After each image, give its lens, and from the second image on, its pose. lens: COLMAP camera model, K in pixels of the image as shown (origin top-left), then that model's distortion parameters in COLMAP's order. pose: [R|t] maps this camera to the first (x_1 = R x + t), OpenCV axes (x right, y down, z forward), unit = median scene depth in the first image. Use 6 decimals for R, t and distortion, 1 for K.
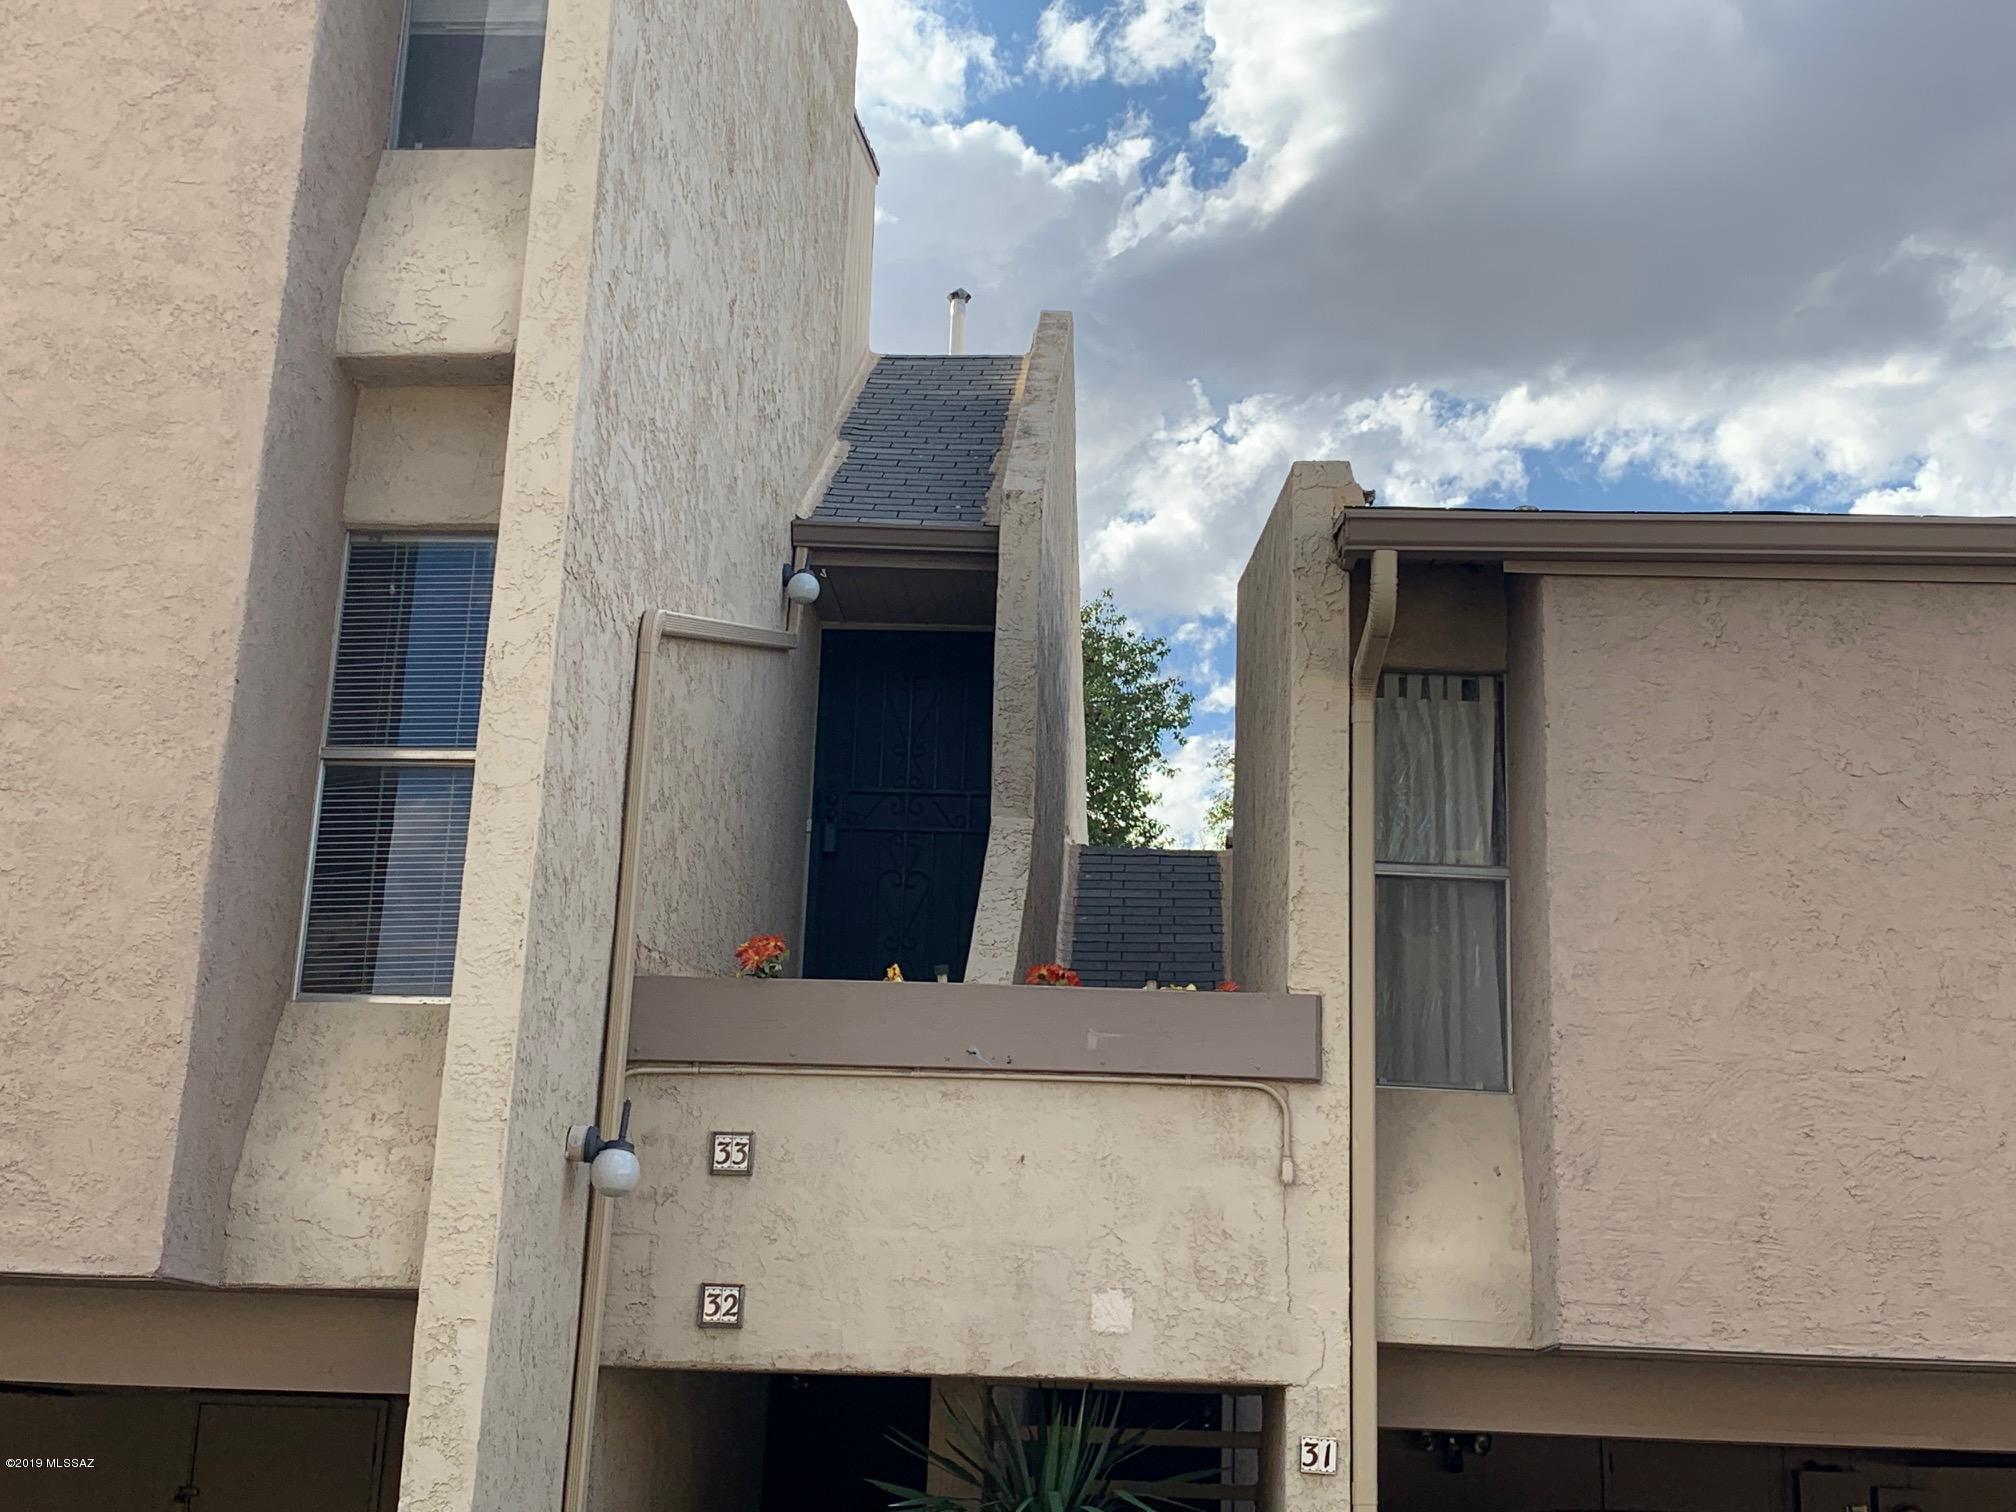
lens RADIAL K [[2525.1, 0, 1009.5], [0, 2525.1, 755.4], [0, 0, 1]] dist [0.005026, 0.000000]
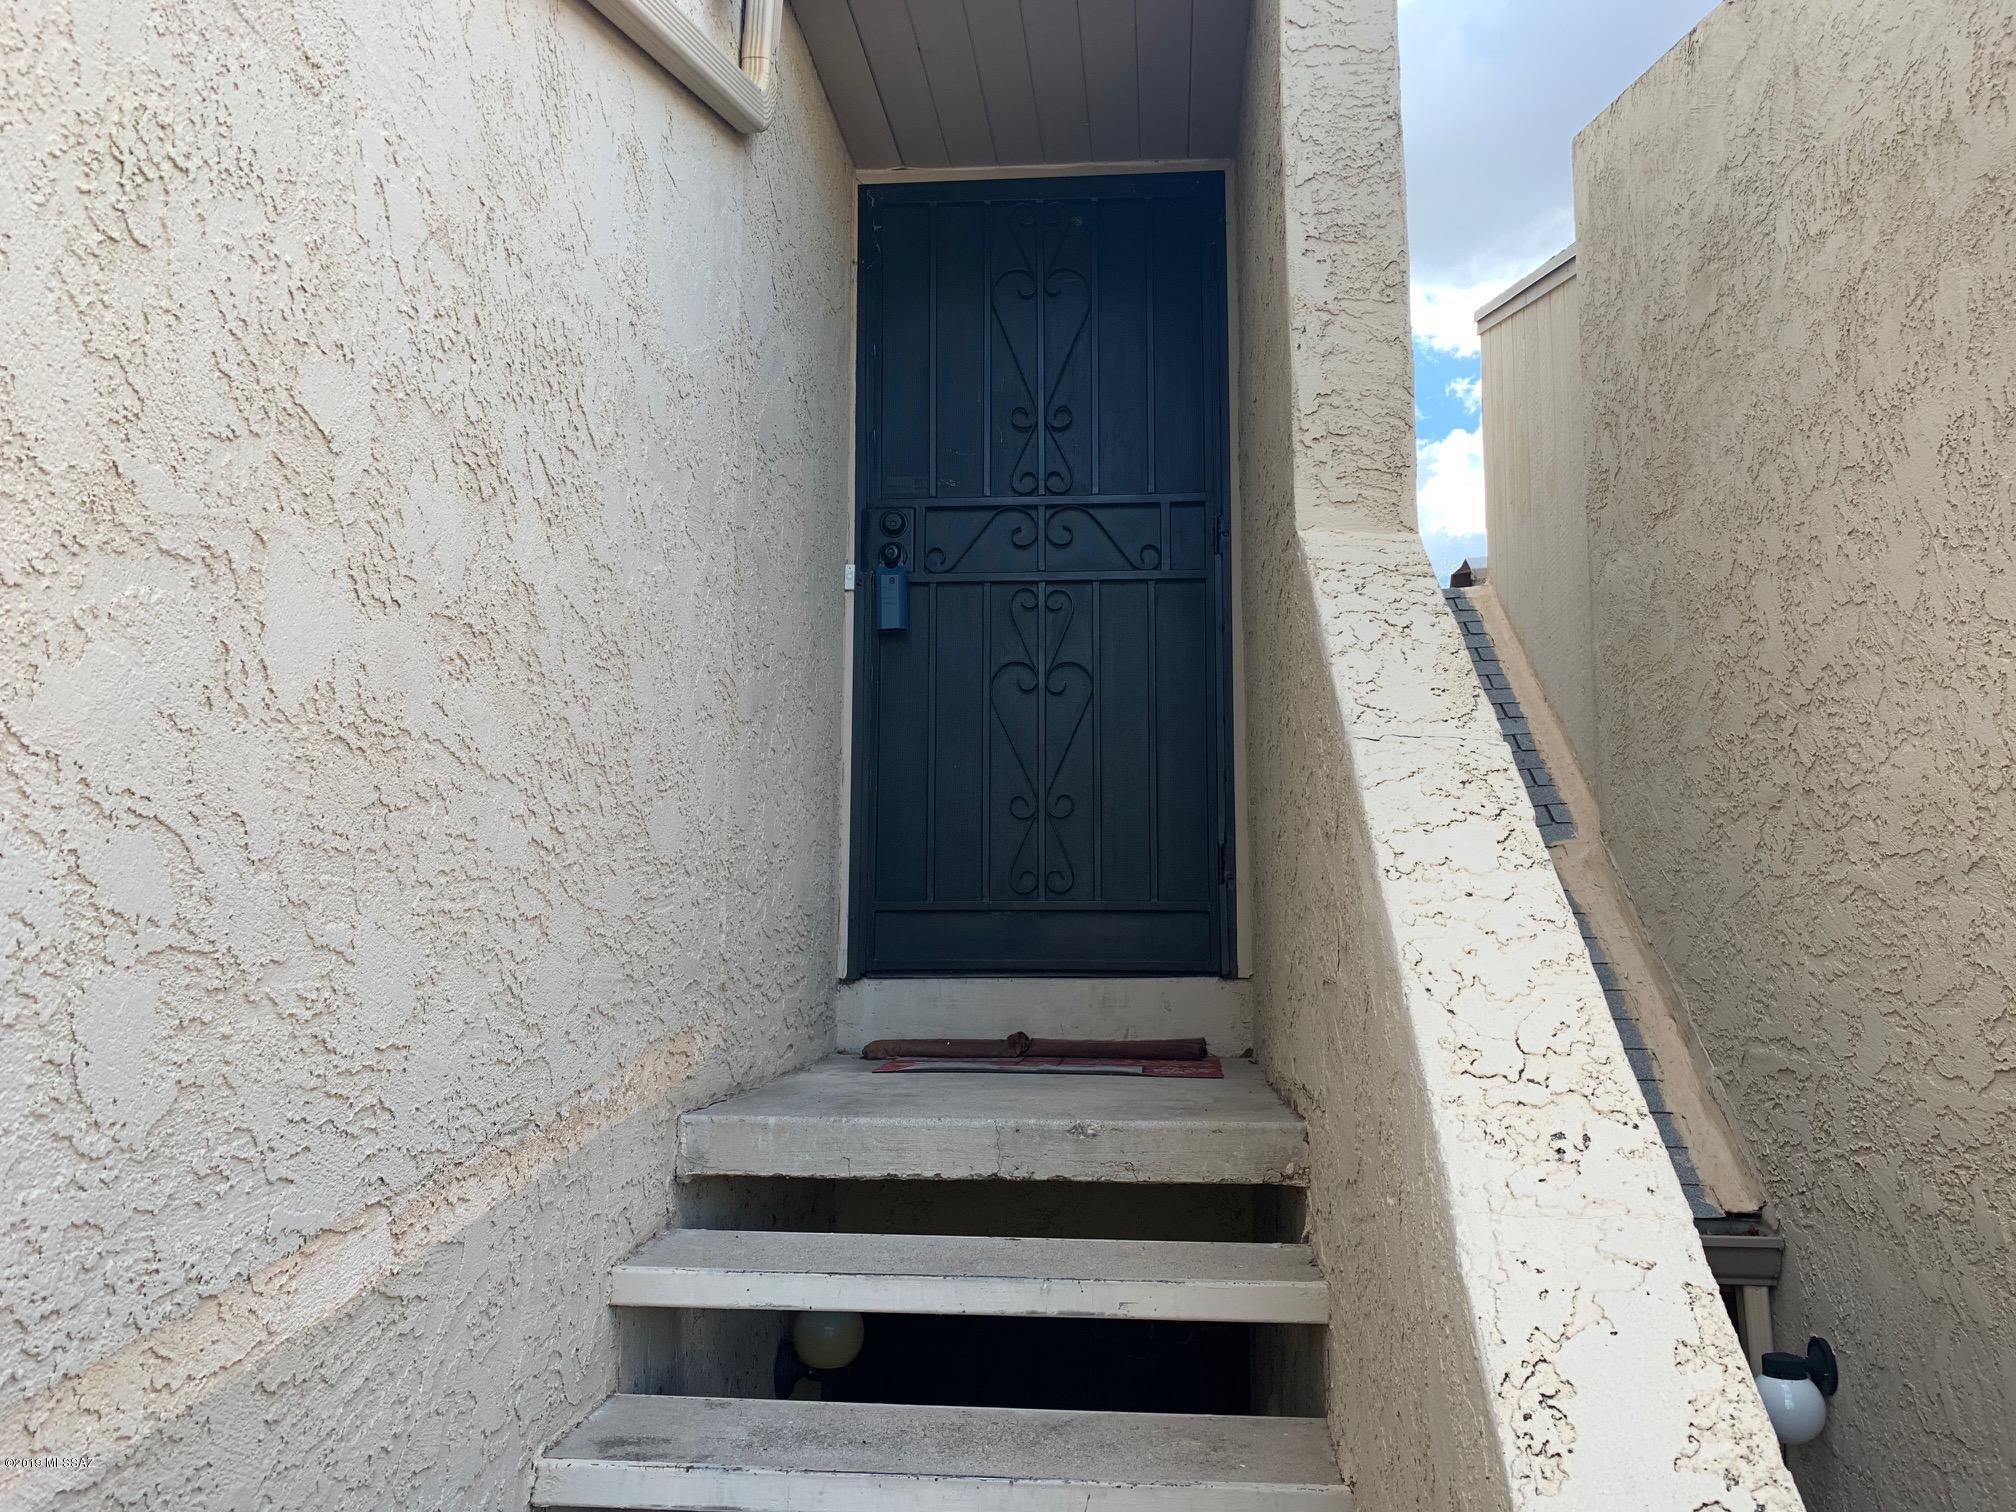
lens RADIAL K [[1569.1, 0, 1011.8], [0, 1569.1, 758.2], [0, 0, 1]] dist [0.010770, -0.005080]
pose [[0.998661, -0.035971, -0.037174, -0.036937], [0.040903, 0.989048, 0.141811, 0.020407], [0.031666, -0.143142, 0.989195, 0.688655]]
